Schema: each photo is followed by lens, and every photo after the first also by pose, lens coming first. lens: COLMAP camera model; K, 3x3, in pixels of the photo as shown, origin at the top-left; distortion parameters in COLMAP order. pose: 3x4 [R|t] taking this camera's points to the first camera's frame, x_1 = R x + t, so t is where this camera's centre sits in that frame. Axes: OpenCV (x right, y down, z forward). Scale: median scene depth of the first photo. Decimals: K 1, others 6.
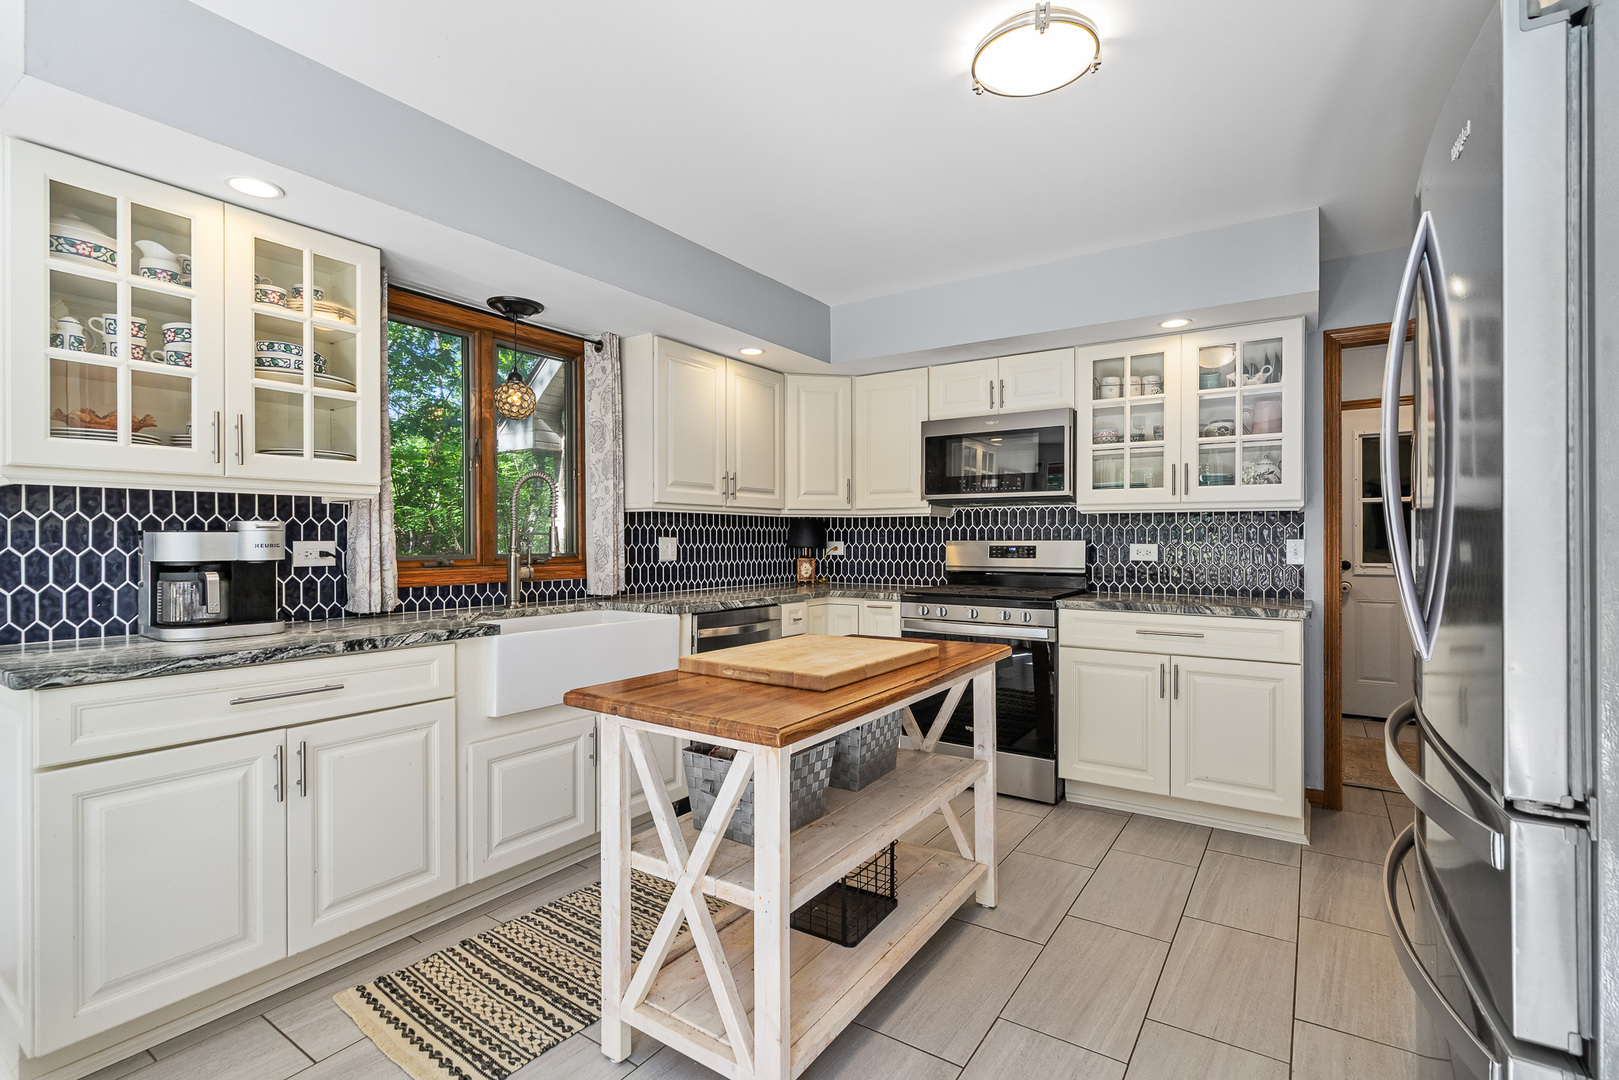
lens RADIAL K [[753.6, 0, 807.5], [0, 753.6, 534.6], [0, 0, 1]] dist [-0.000129, 0.000127]
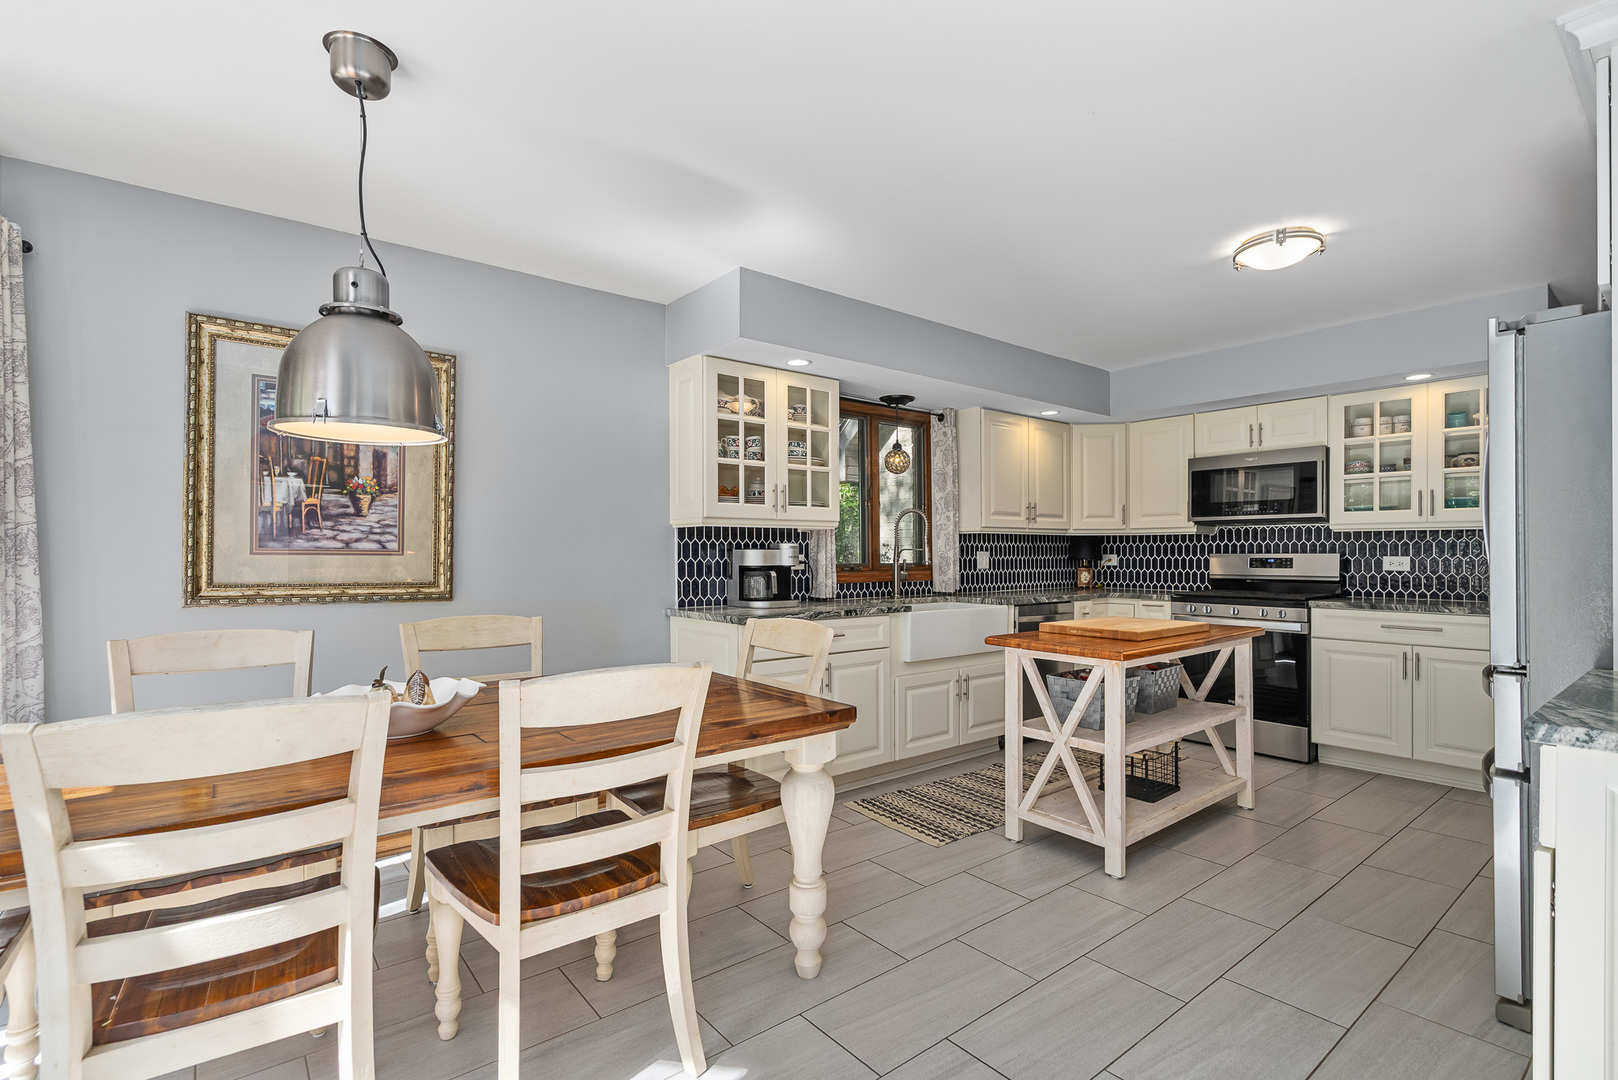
lens RADIAL K [[760.2, 0, 816.3], [0, 760.2, 549.8], [0, 0, 1]] dist [0.008897, 0.000317]
pose [[0.959316, -0.002106, -0.282326, -0.096740], [0.002966, 0.999992, 0.002620, -0.004294], [0.282318, -0.003351, 0.959315, -0.445102]]
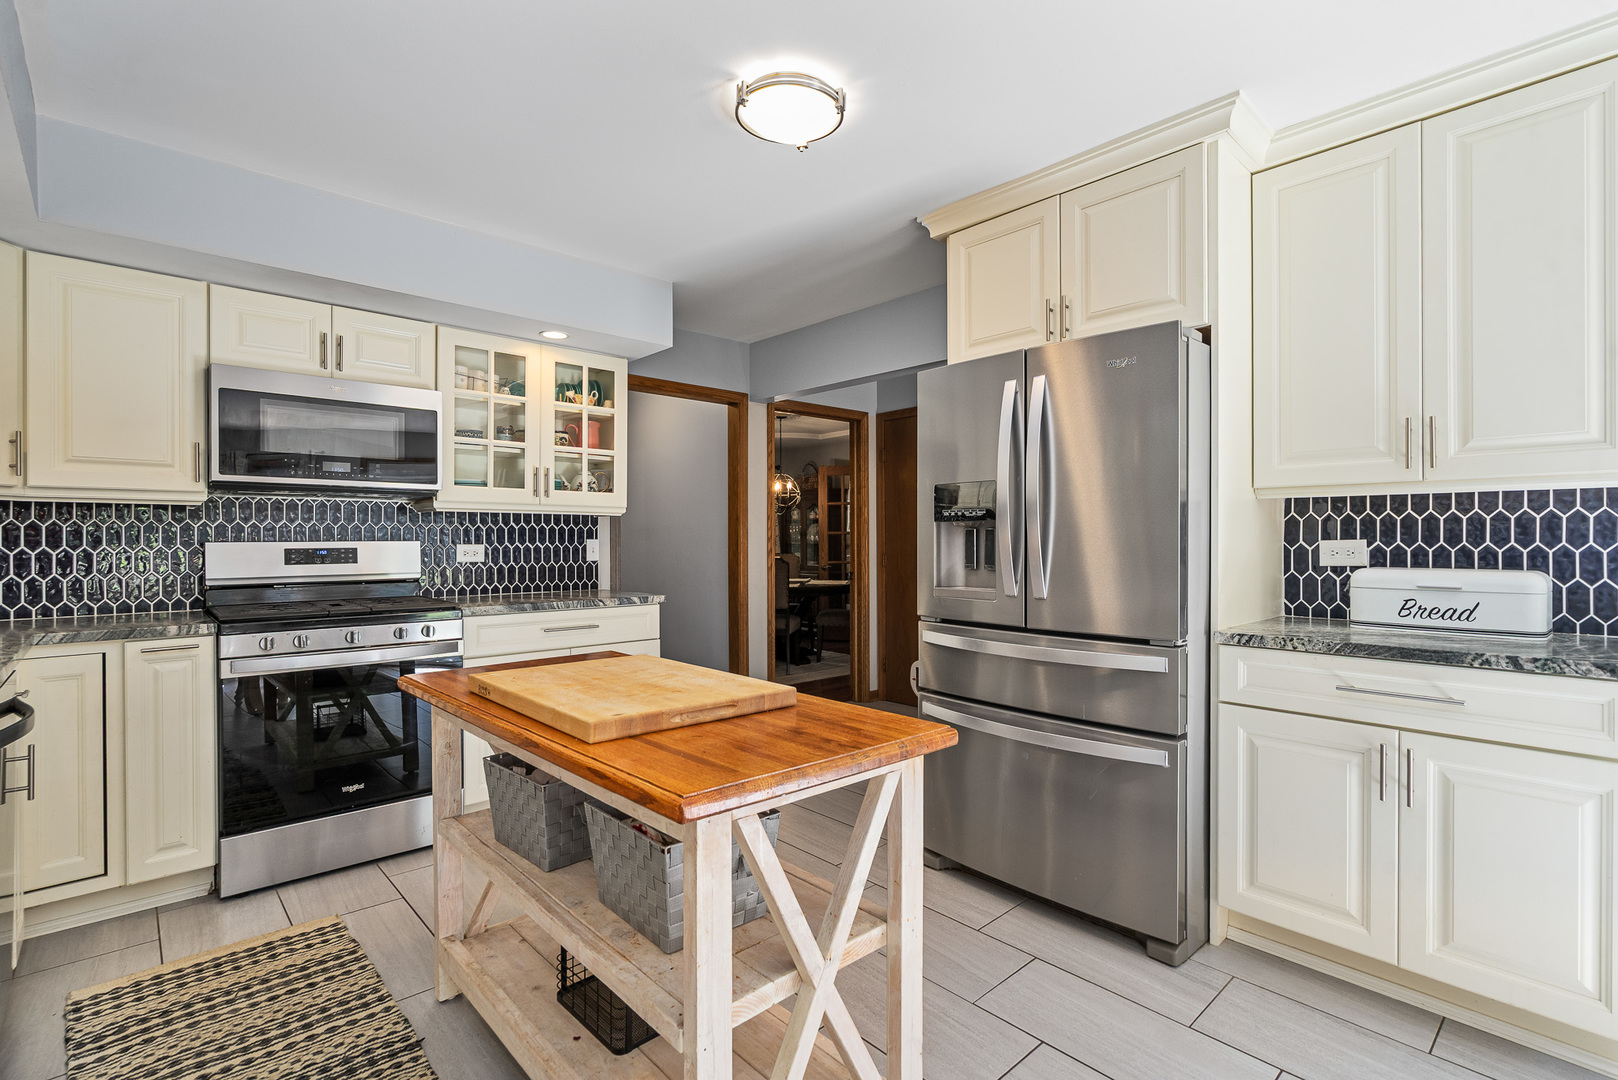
lens RADIAL K [[761.0, 0, 809.0], [0, 761.0, 540.0], [0, 0, 1]] dist [0.000383, 0.000070]
pose [[0.232966, -0.000960, 0.972484, -0.436781], [-0.005680, 0.999981, 0.002348, 0.002056], [-0.972468, -0.006071, 0.232956, 0.381772]]
